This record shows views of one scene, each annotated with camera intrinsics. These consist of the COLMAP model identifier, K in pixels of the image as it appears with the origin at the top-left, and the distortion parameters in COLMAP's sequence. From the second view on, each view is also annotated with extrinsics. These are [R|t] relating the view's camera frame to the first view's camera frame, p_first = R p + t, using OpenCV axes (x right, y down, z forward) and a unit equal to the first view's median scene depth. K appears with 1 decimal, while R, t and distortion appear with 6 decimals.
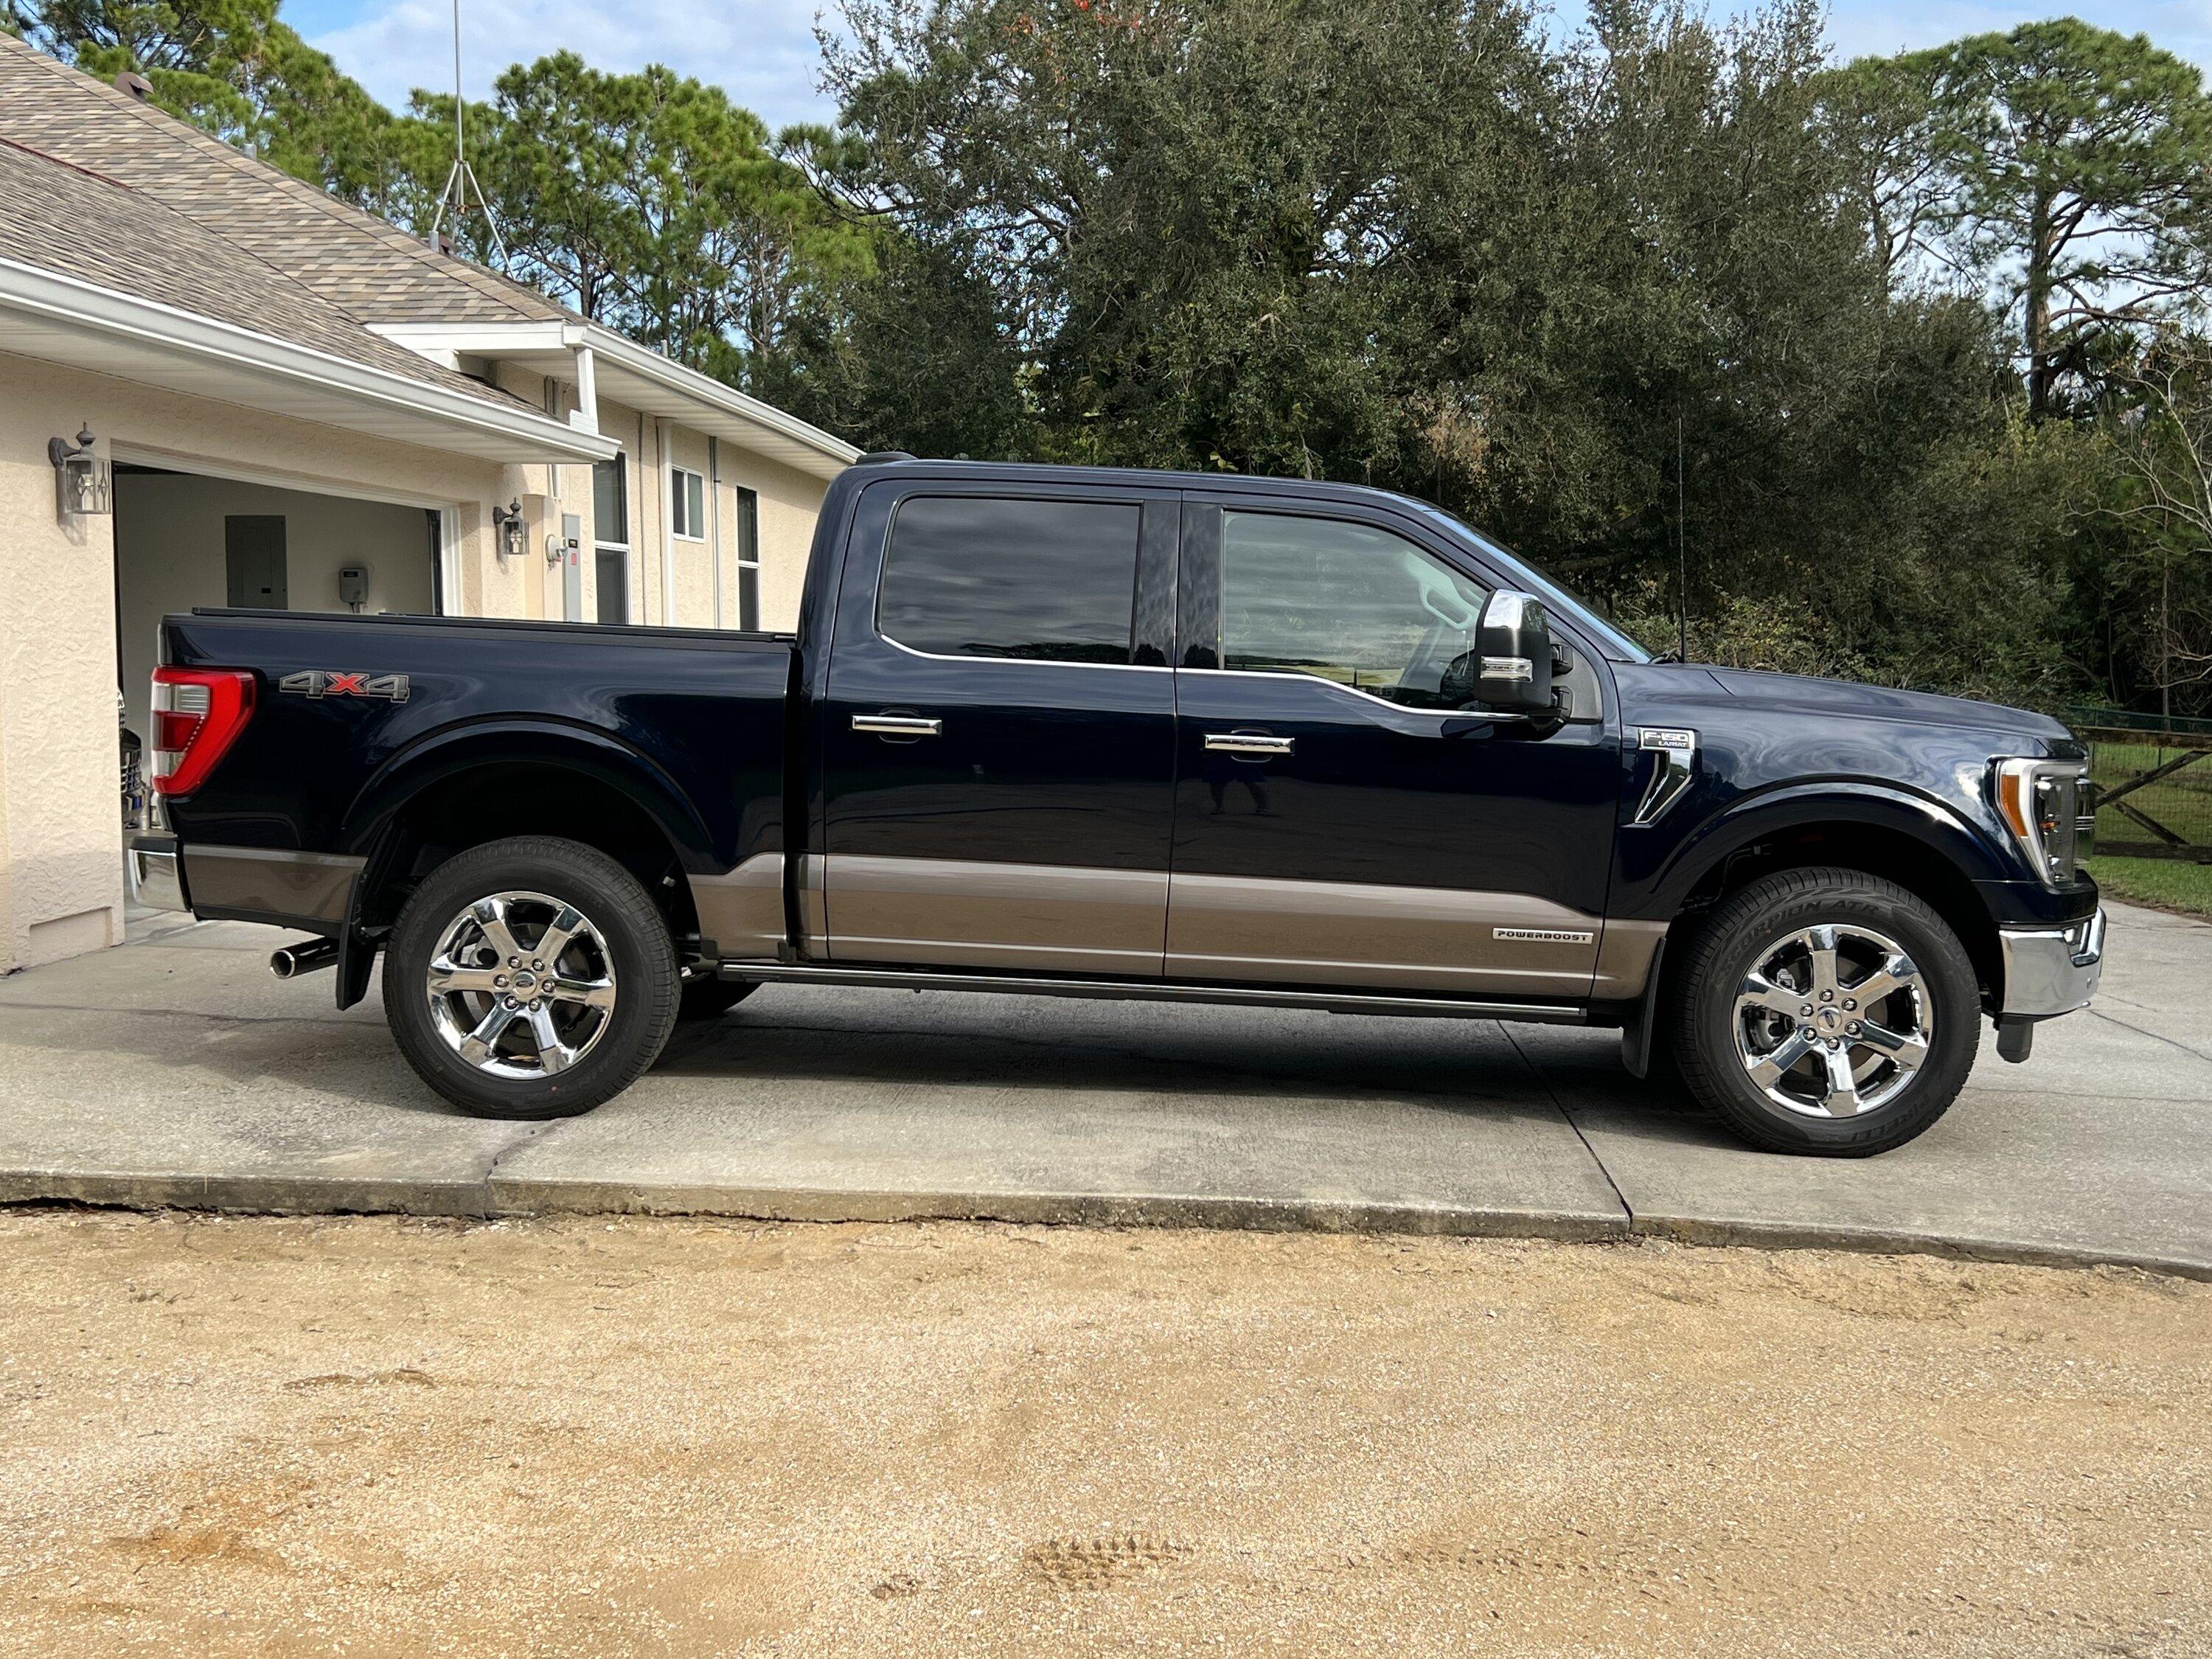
lens RADIAL K [[2574.4, 0, 1106.0], [0, 2574.4, 829.5], [0, 0, 1]] dist [0.126182, -0.315430]
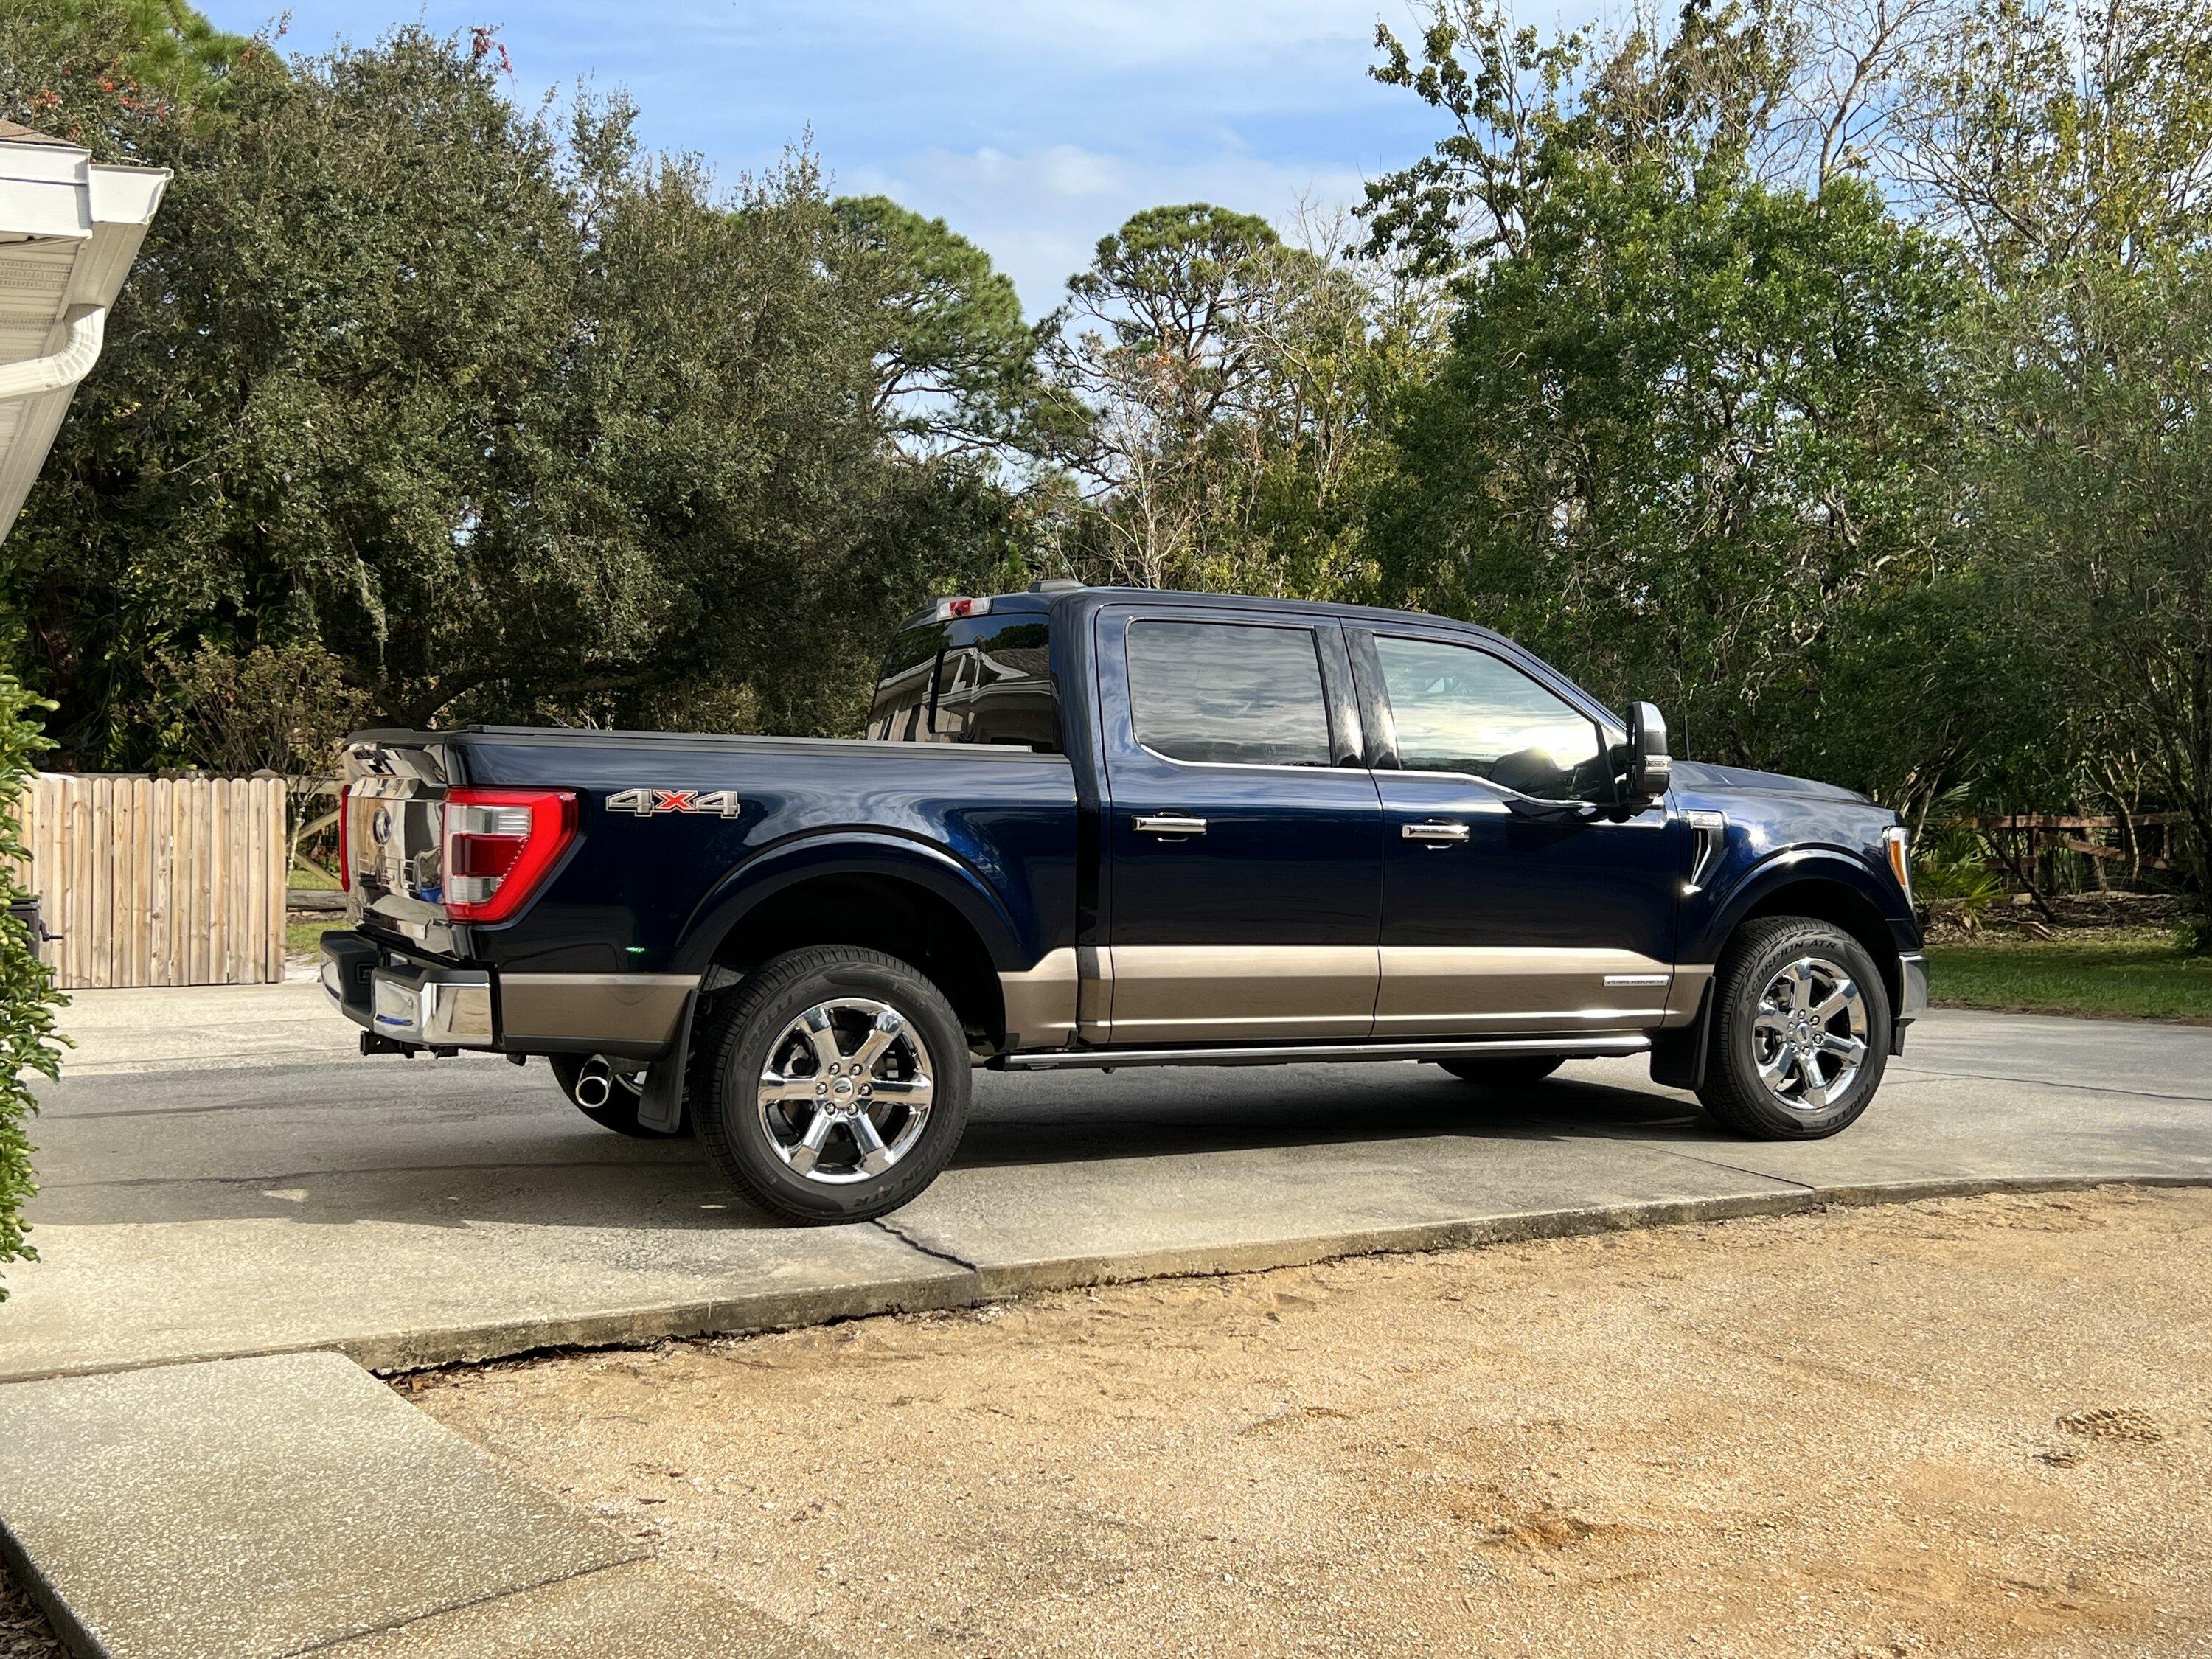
lens RADIAL K [[2619.2, 0, 1003.2], [0, 2619.2, 834.7], [0, 0, 1]] dist [0.316032, -1.522985]
pose [[0.846316, -0.028698, 0.531907, -0.760658], [0.052208, 0.998209, -0.029211, -0.007478], [-0.530116, 0.052492, 0.846299, 0.083716]]
